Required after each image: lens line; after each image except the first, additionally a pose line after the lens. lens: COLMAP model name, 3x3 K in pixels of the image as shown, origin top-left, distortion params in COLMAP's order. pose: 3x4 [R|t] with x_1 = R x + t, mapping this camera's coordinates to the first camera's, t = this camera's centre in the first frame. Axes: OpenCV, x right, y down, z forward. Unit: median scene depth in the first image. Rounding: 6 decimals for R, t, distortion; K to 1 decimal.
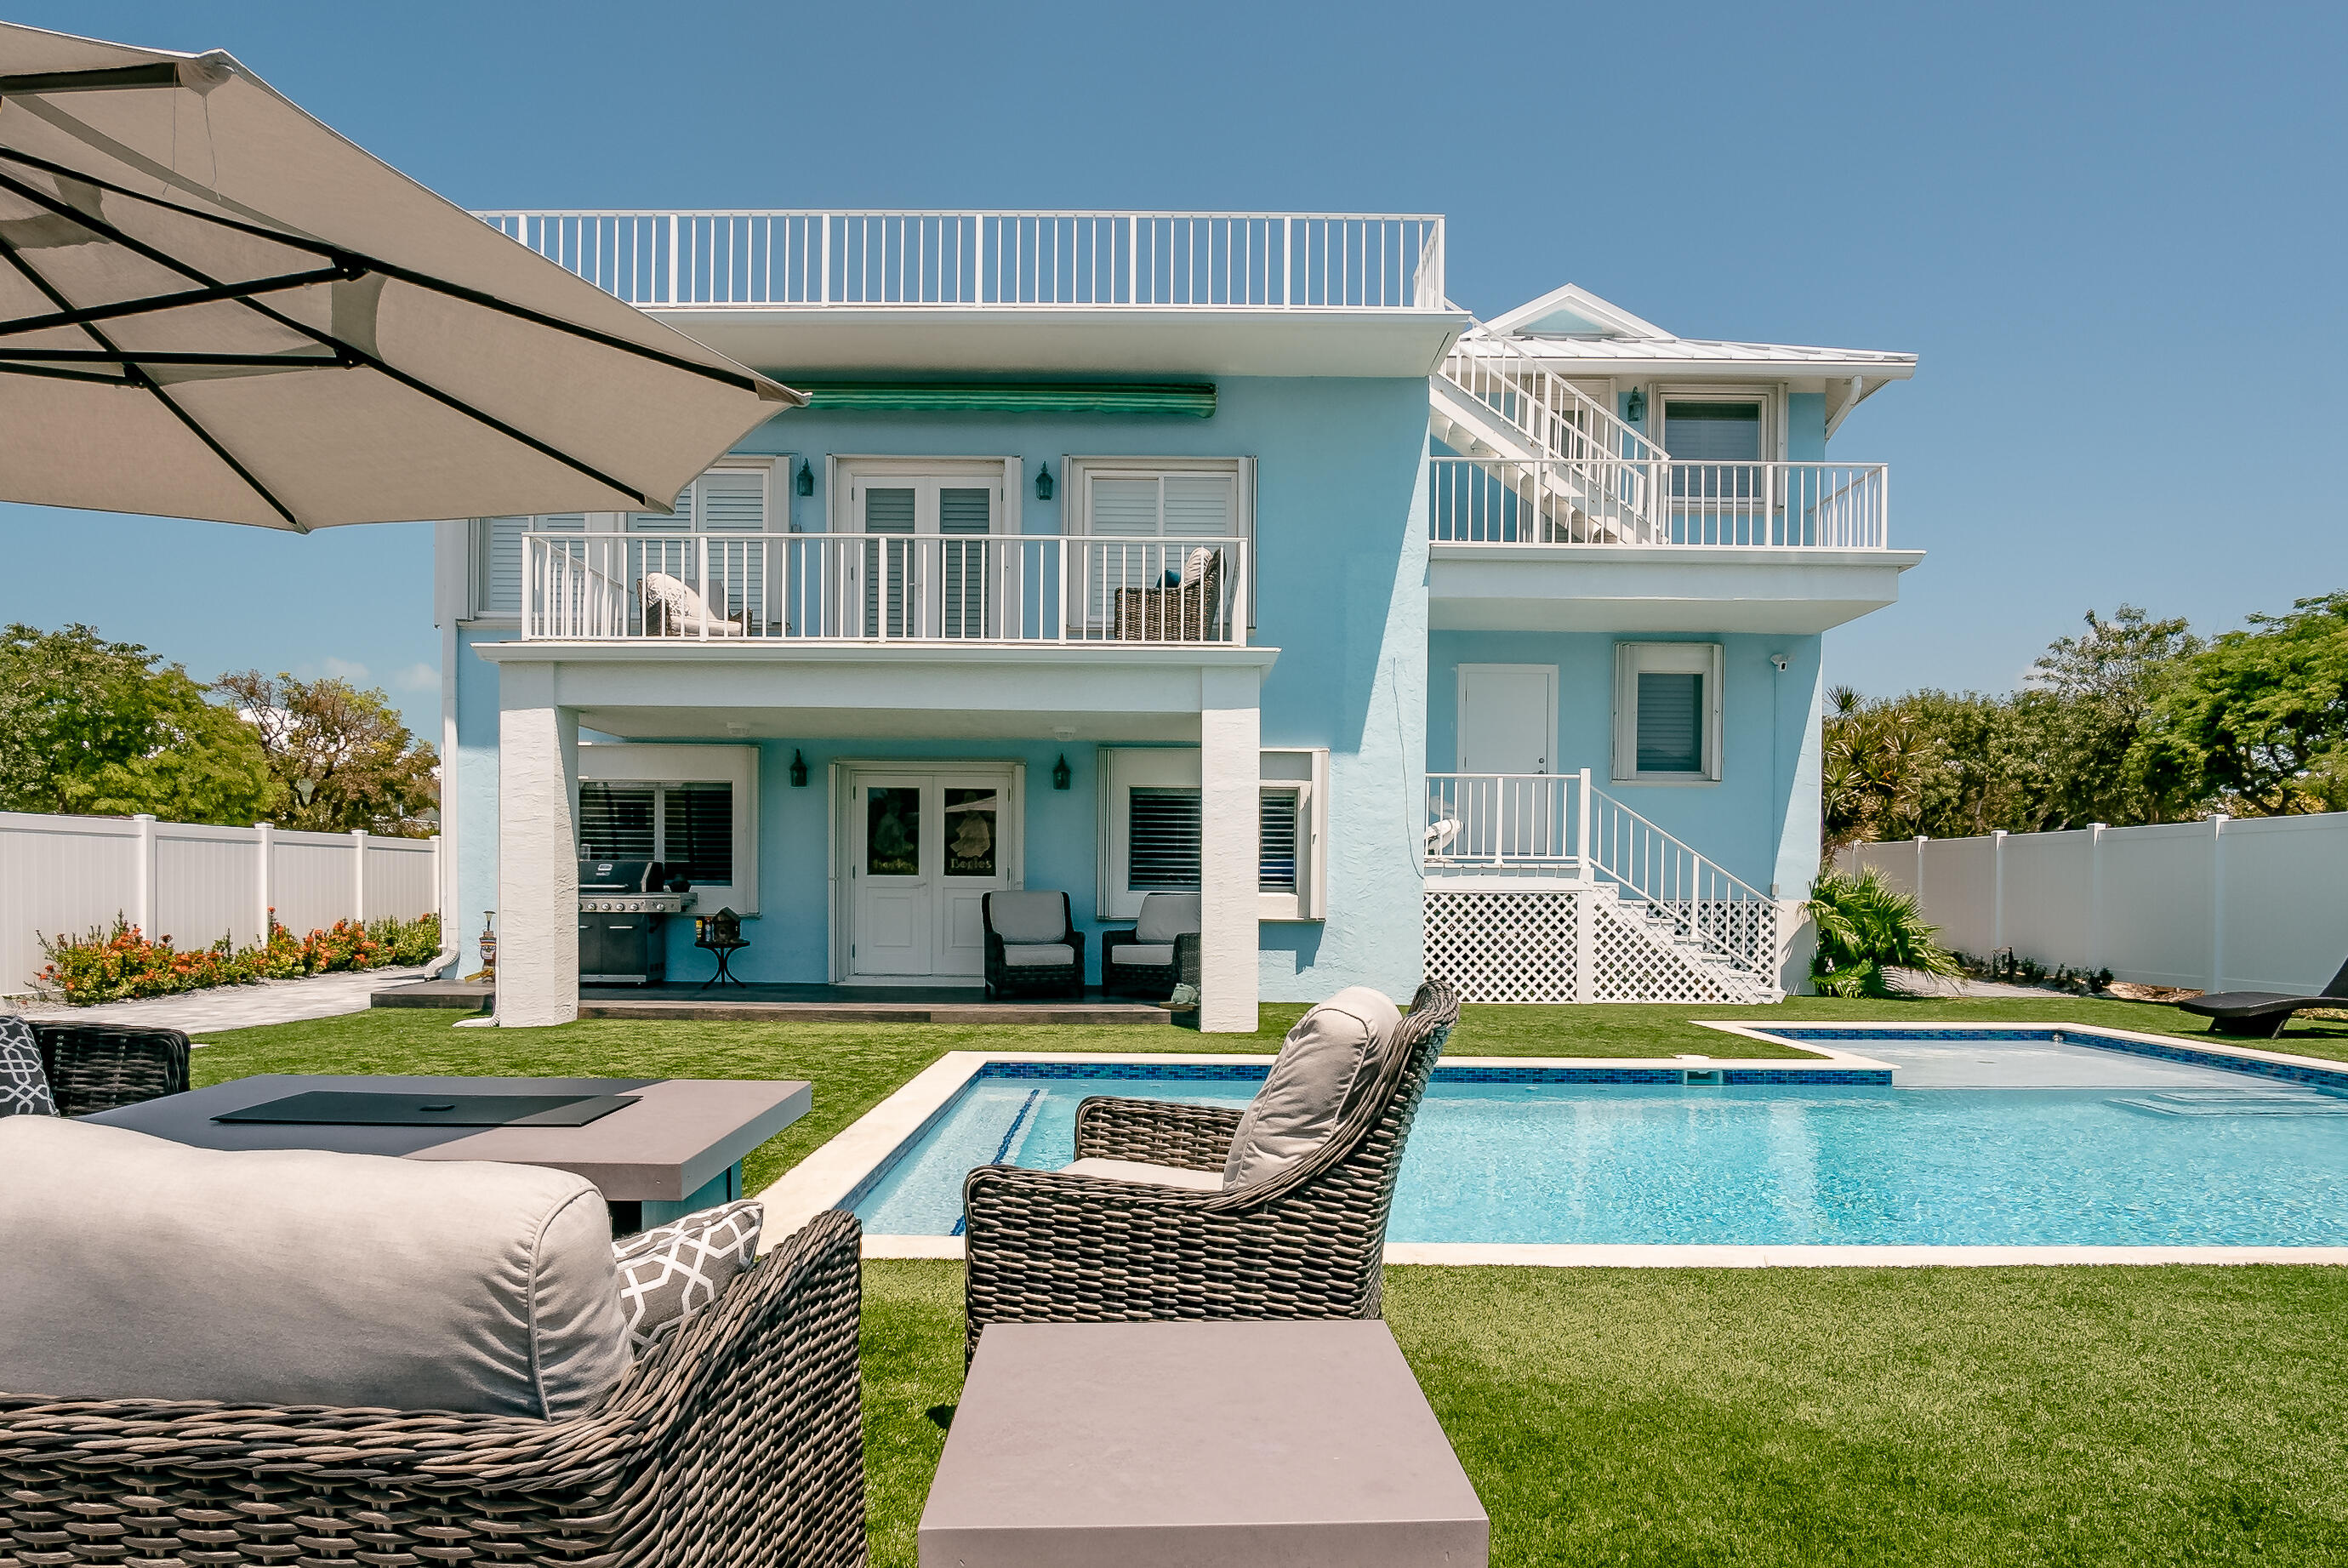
lens RADIAL K [[1328.3, 0, 1171.5], [0, 1328.3, 908.0], [0, 0, 1]] dist [-0.022639, 0.000091]
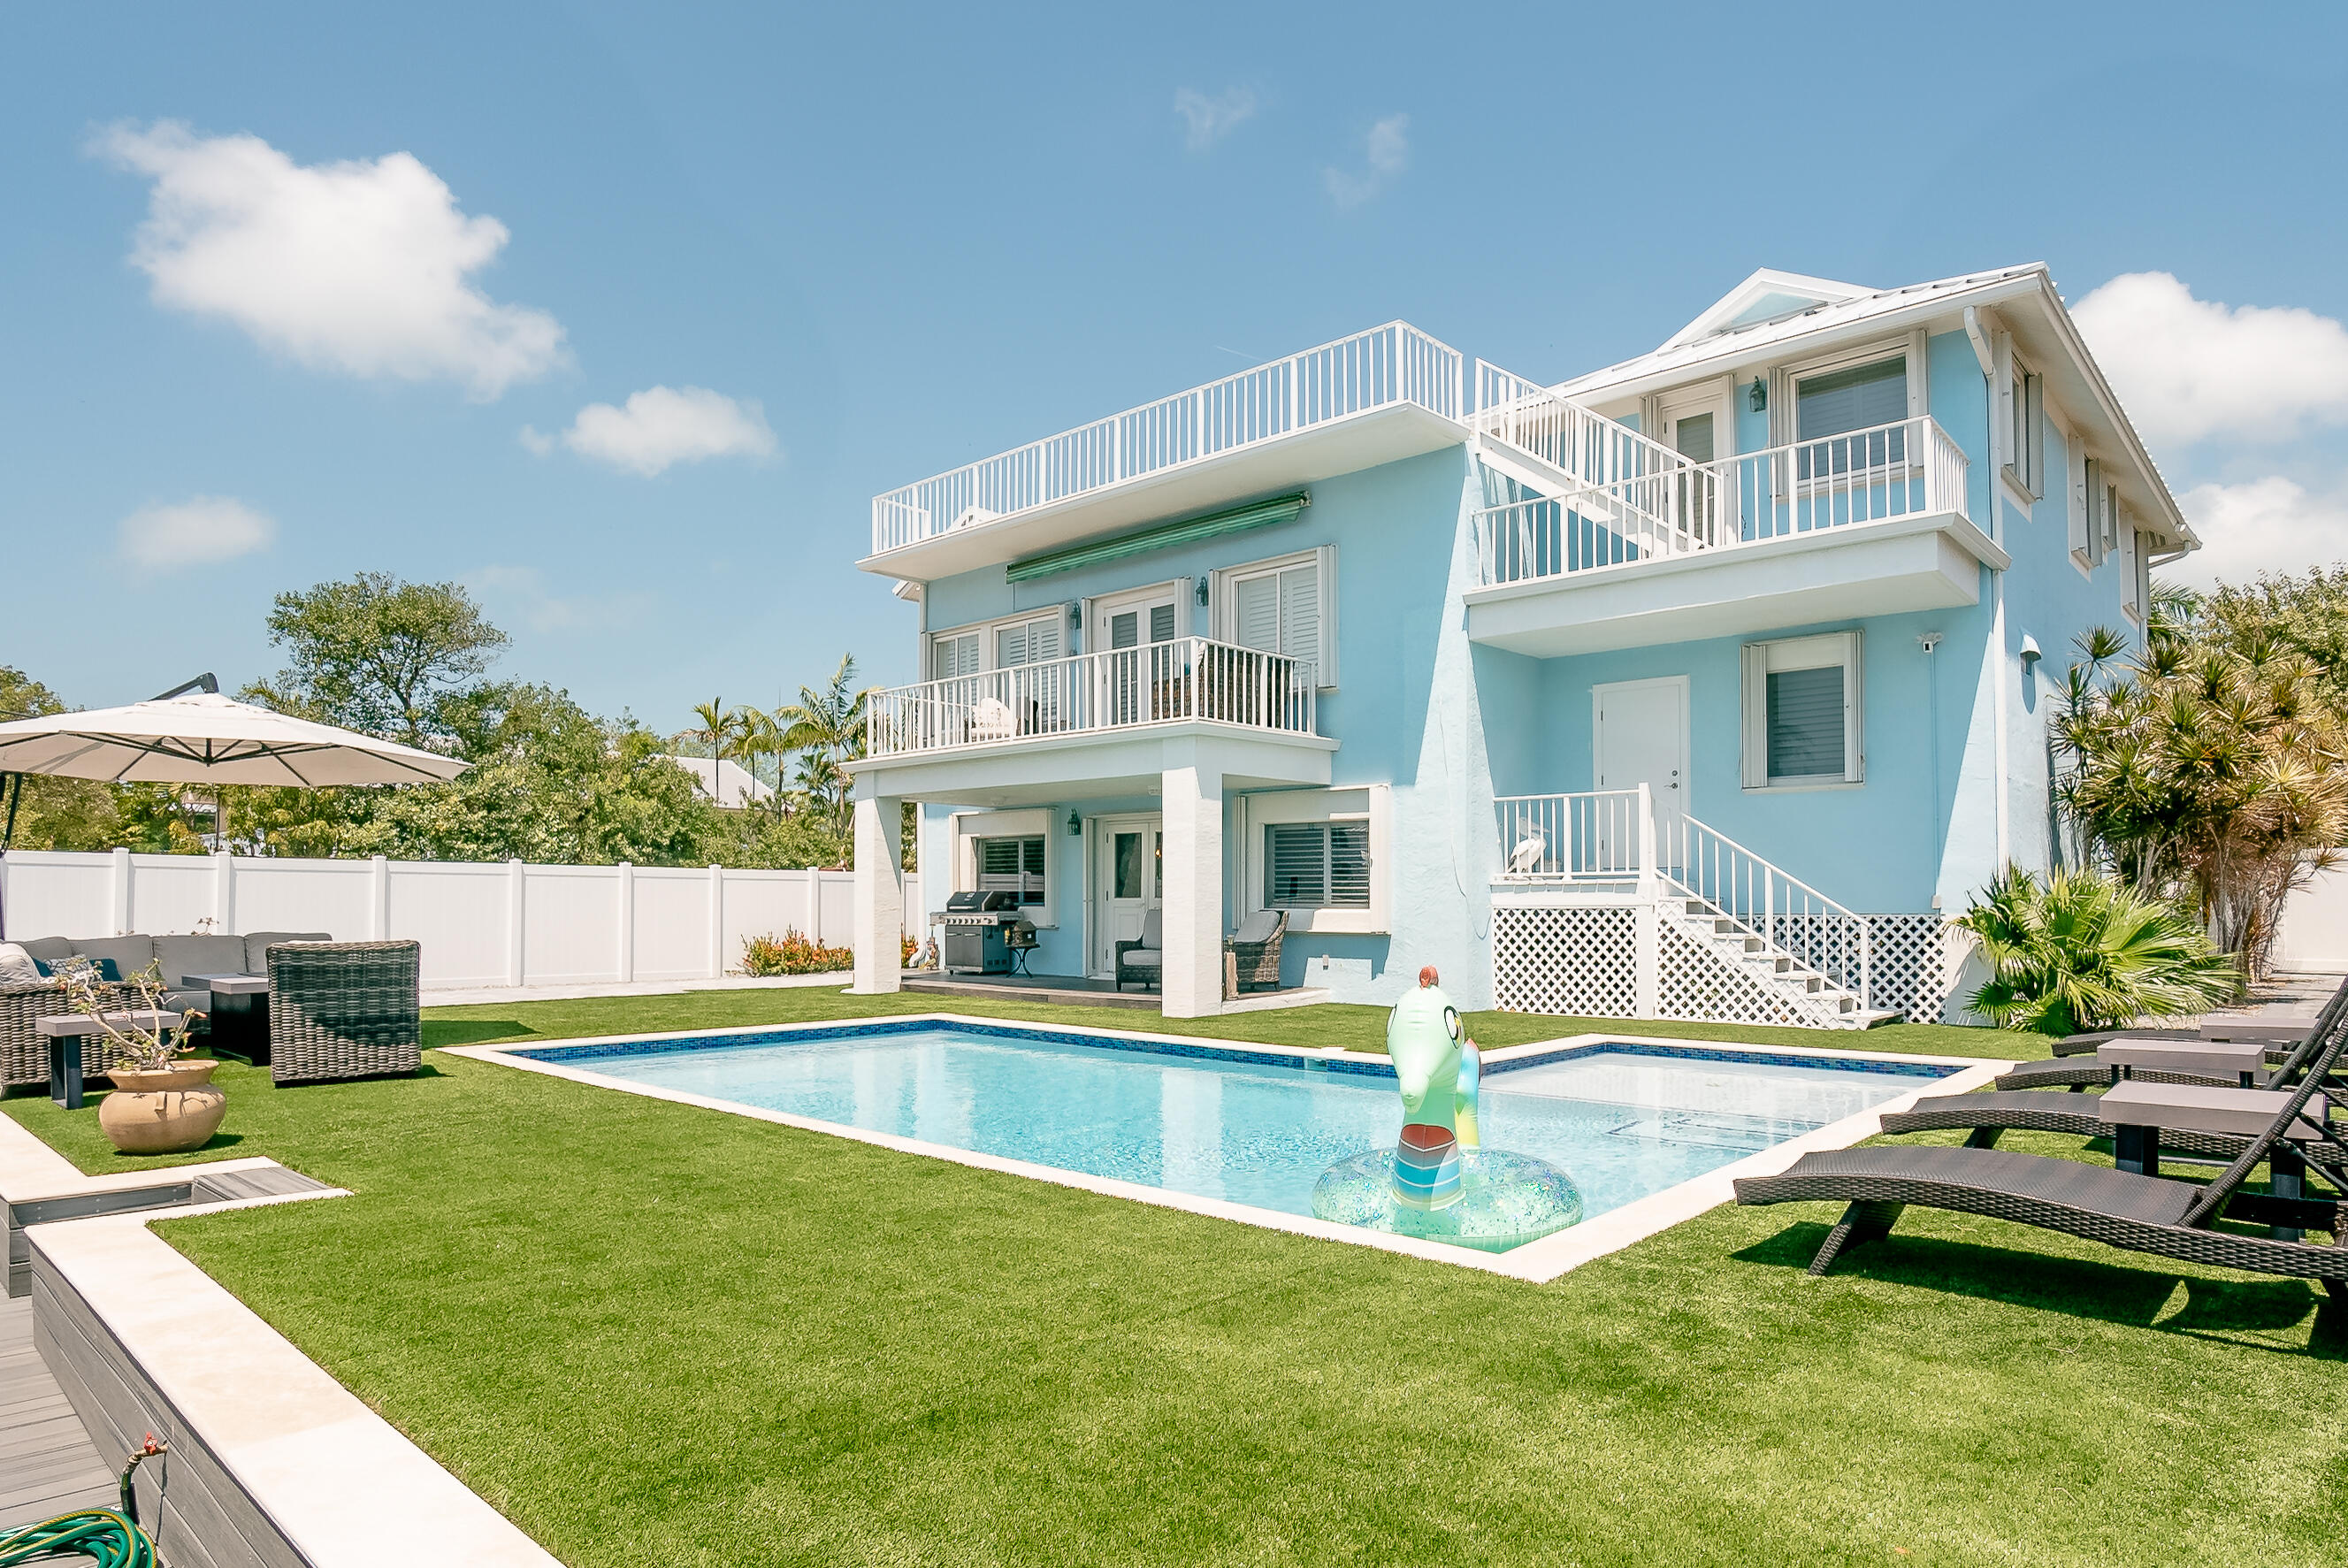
lens RADIAL K [[1348.5, 0, 1174.7], [0, 1348.5, 864.0], [0, 0, 1]] dist [-0.025934, 0.000608]
pose [[0.740677, -0.027986, -0.671278, 0.733597], [-0.003780, 0.998943, -0.045817, 0.003339], [0.671850, 0.036473, 0.739788, 0.017305]]
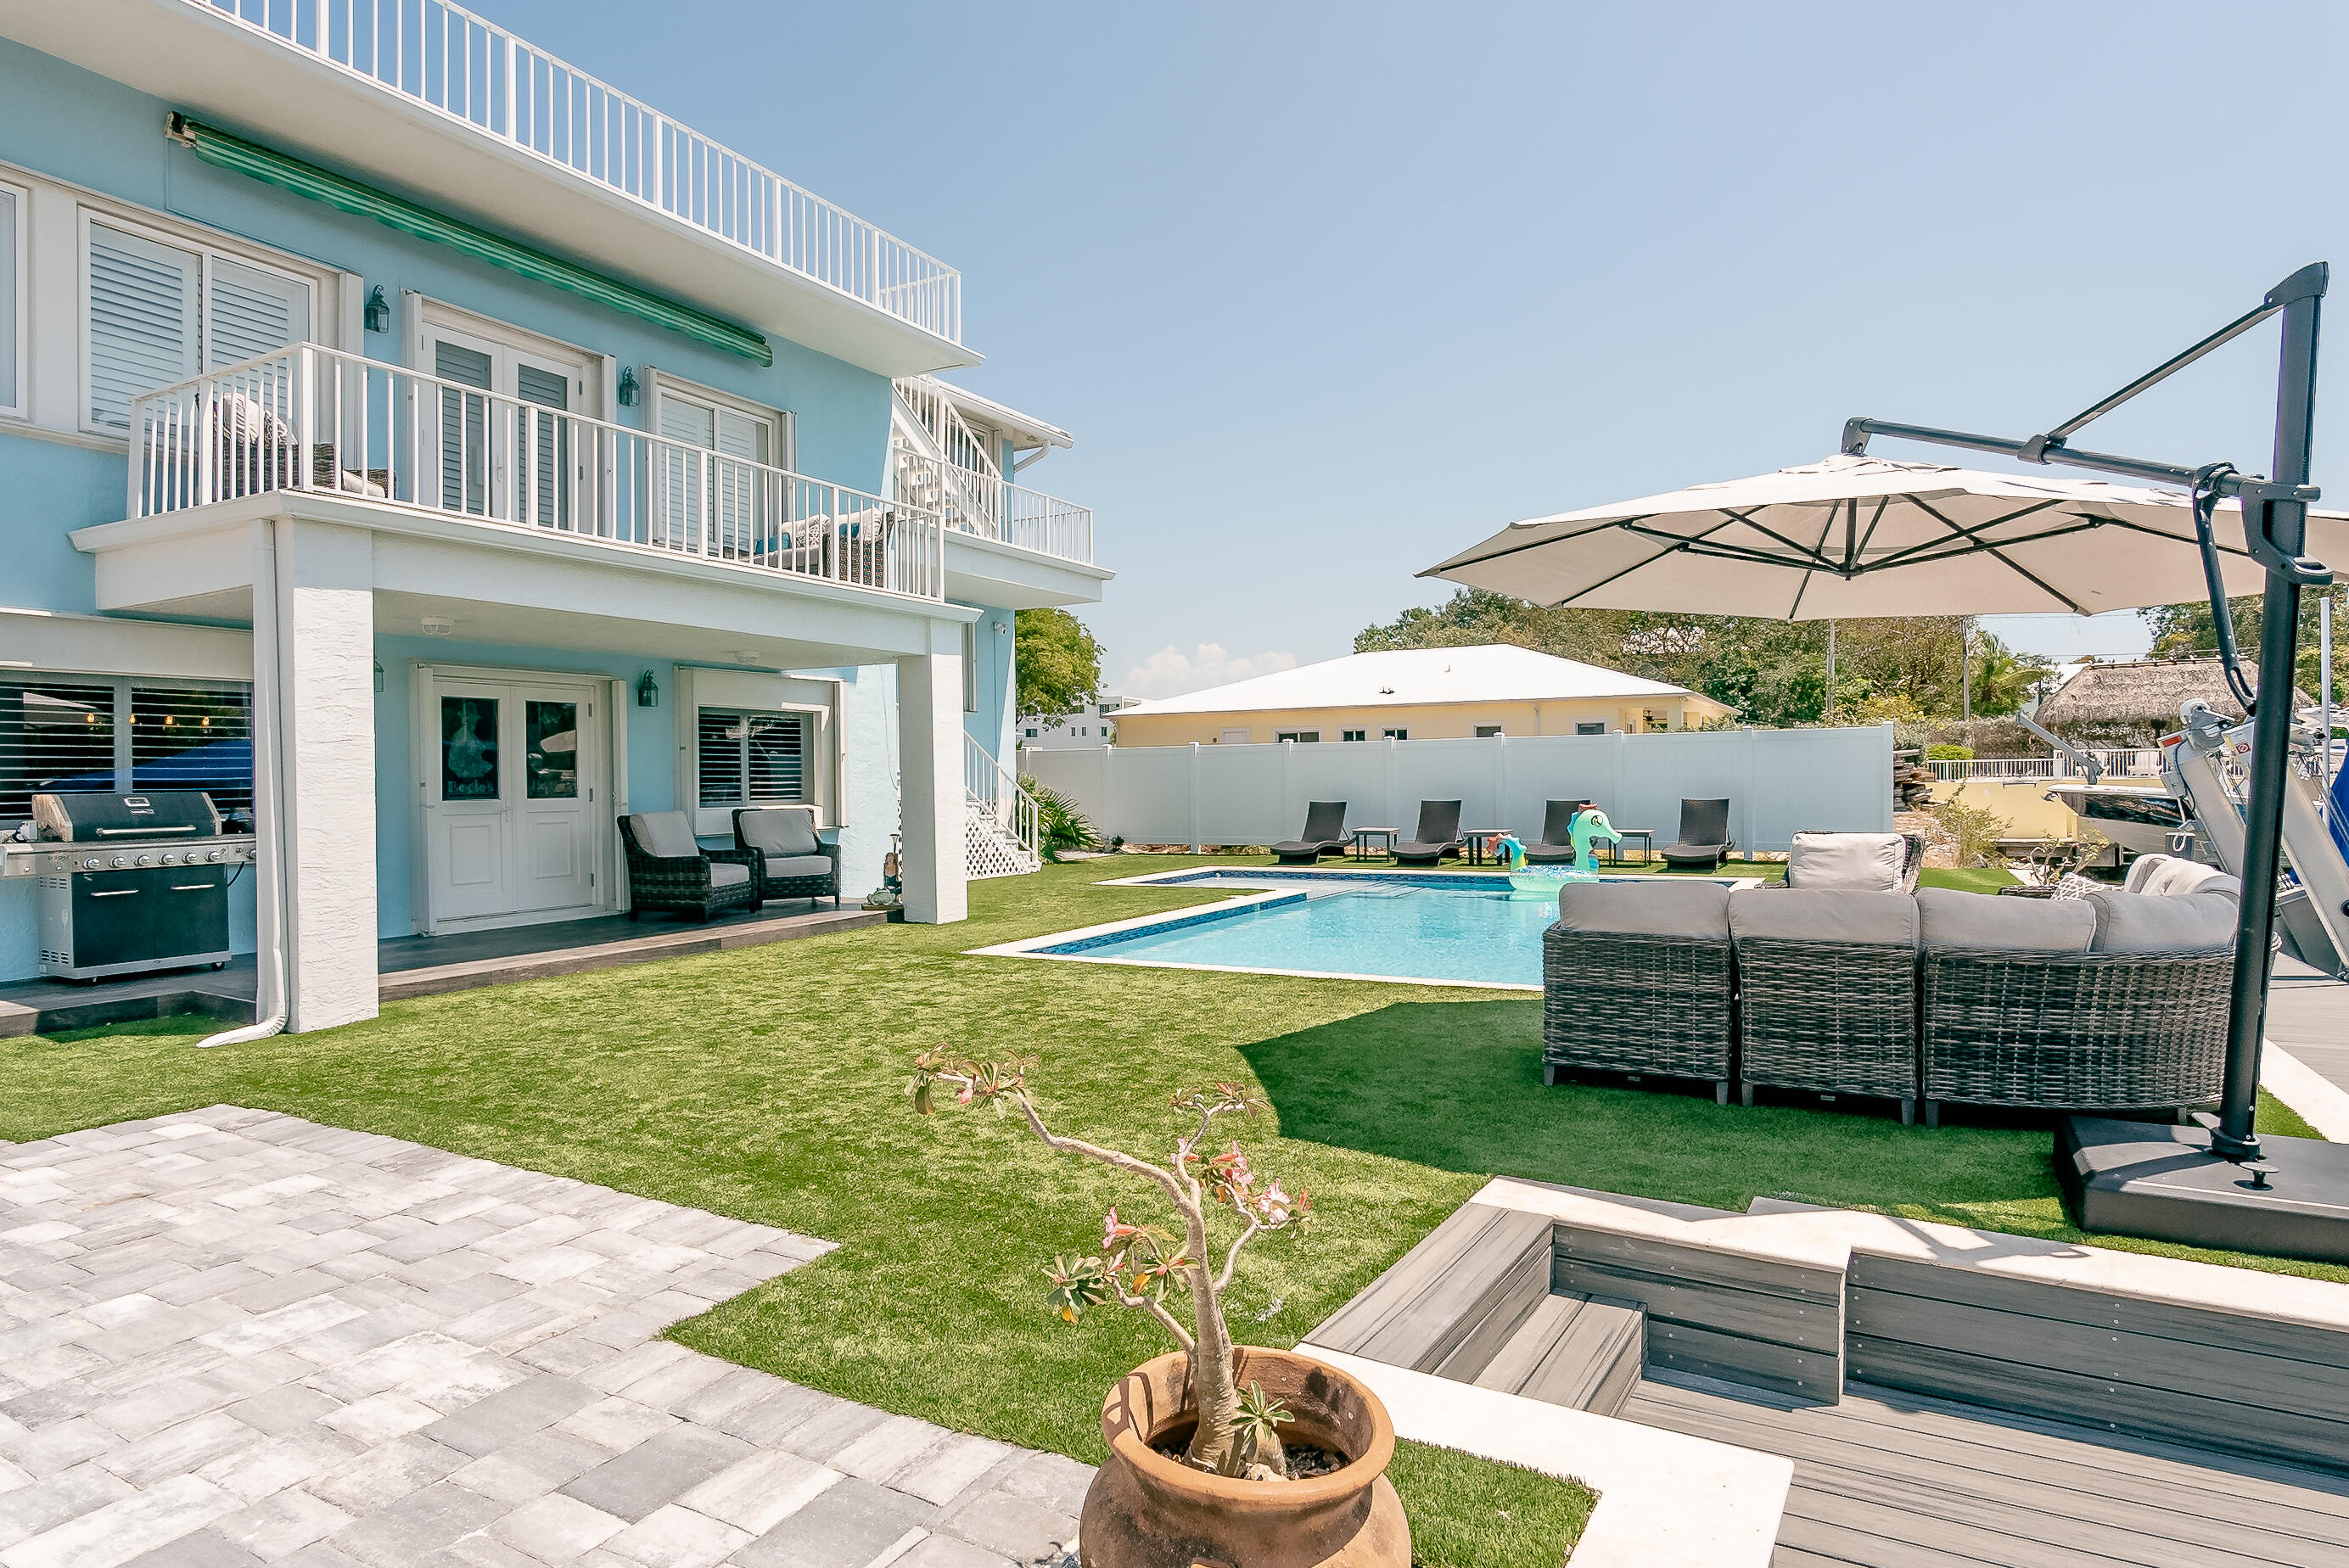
lens RADIAL K [[1274.1, 0, 1209.6], [0, 1274.1, 771.4], [0, 0, 1]] dist [-0.032517, 0.010251]
pose [[0.467511, -0.010679, 0.883923, -0.686106], [0.029223, 0.999567, -0.003381, -0.026060], [-0.883504, 0.027412, 0.467621, 0.197669]]
